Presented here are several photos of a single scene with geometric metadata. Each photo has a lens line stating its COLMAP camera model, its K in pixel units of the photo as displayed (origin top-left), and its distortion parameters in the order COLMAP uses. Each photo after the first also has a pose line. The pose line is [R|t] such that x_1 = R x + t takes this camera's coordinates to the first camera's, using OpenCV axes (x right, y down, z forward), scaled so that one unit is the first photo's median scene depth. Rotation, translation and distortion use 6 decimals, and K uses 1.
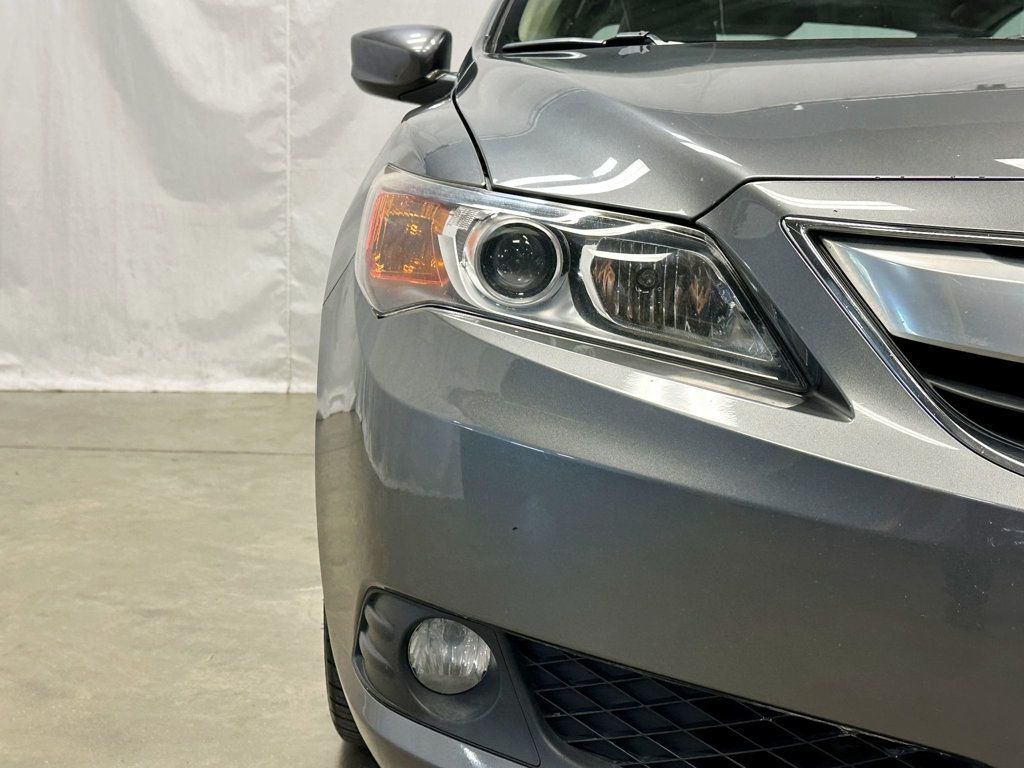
lens RADIAL K [[1437.0, 0, 515.3], [0, 1437.0, 380.0], [0, 0, 1]] dist [0.140943, 0.000000]
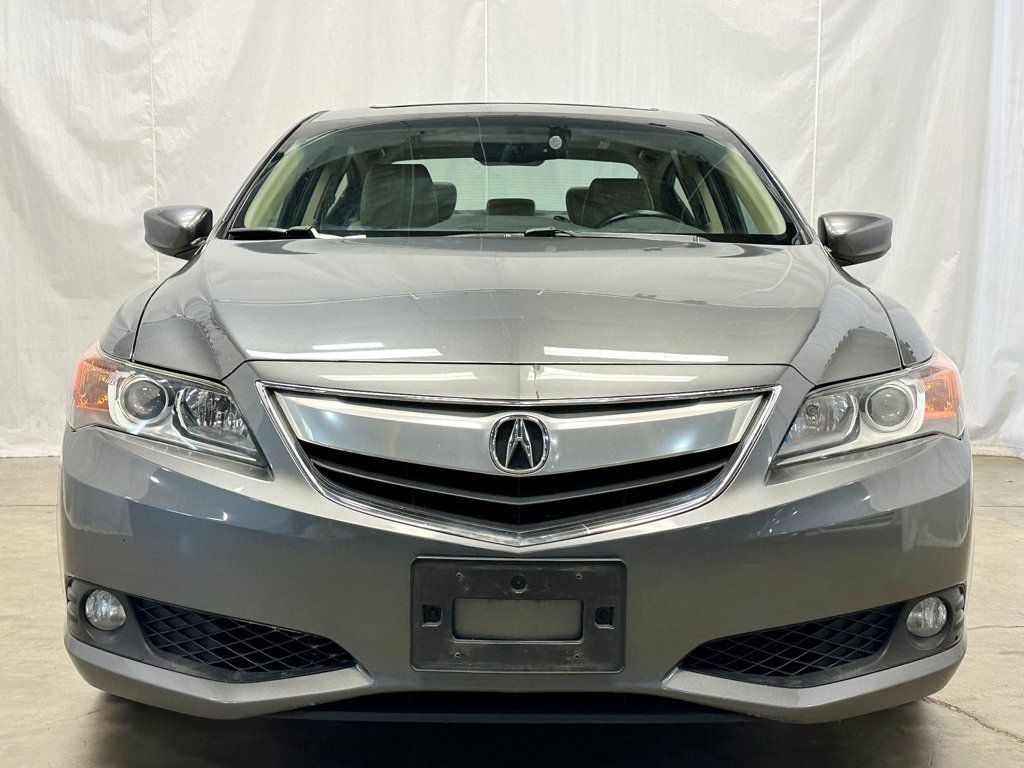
lens RADIAL K [[1437.0, 0, 507.6], [0, 1437.0, 385.0], [0, 0, 1]] dist [0.140943, 0.000000]
pose [[0.999272, -0.031951, 0.020826, 0.205953], [0.032431, 0.999207, -0.023110, -0.020471], [-0.020071, 0.023768, 0.999516, -0.429857]]
